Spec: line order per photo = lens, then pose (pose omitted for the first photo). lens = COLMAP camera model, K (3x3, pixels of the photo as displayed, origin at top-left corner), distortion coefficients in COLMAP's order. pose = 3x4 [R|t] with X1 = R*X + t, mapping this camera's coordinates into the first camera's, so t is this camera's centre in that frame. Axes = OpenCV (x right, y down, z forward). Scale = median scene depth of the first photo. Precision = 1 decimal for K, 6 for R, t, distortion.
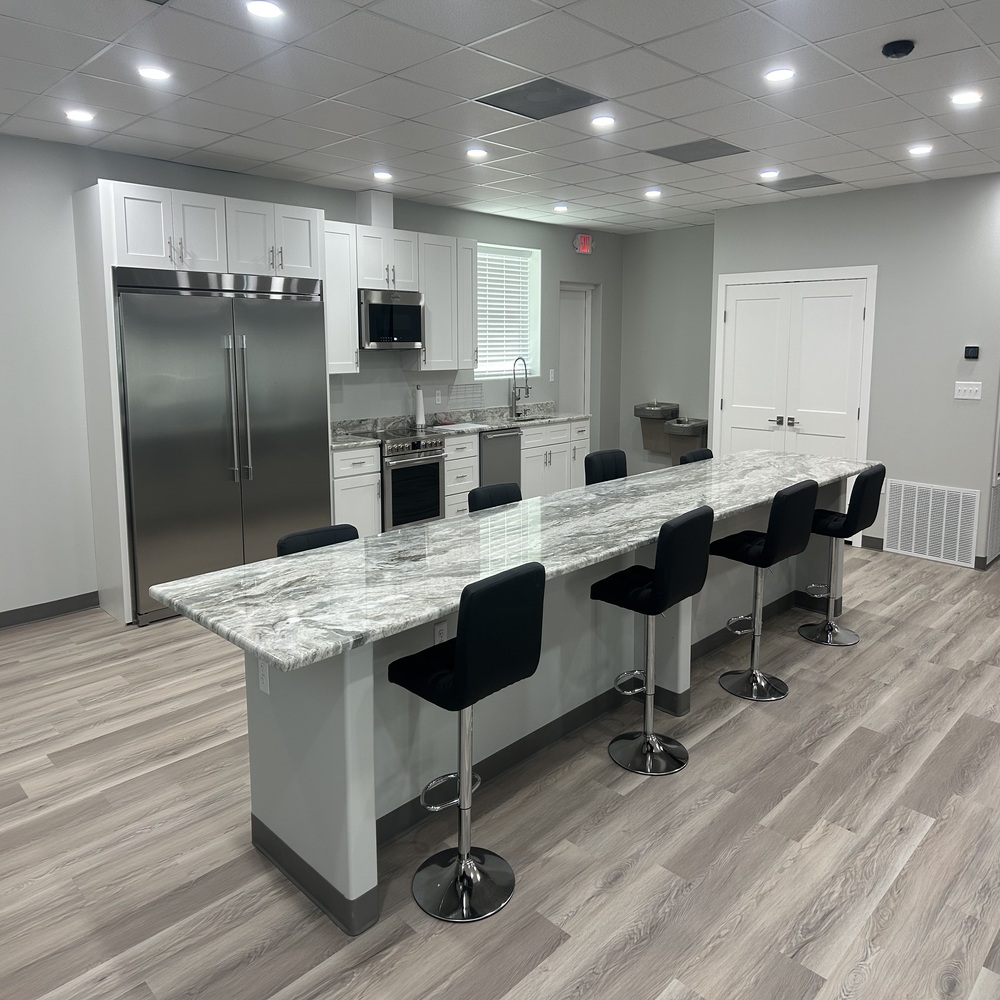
lens RADIAL K [[1008.9, 0, 500.0], [0, 1008.9, 500.0], [0, 0, 1]] dist [0.192465, -0.511038]
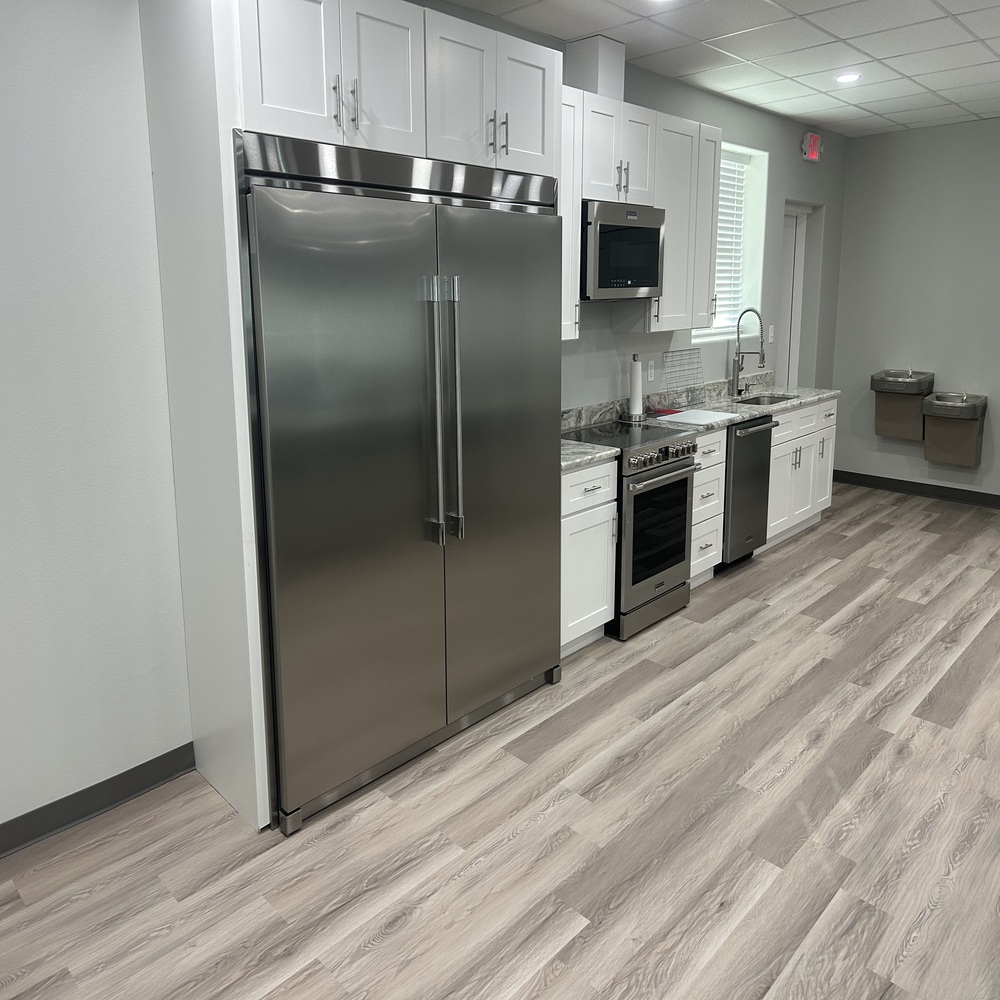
lens RADIAL K [[1006.5, 0, 500.0], [0, 1006.5, 500.0], [0, 0, 1]] dist [0.123739, -0.267497]
pose [[0.999942, -0.008295, 0.006872, -0.186940], [0.007961, 0.998852, 0.047247, -0.055218], [-0.007256, -0.047190, 0.998860, 0.372954]]
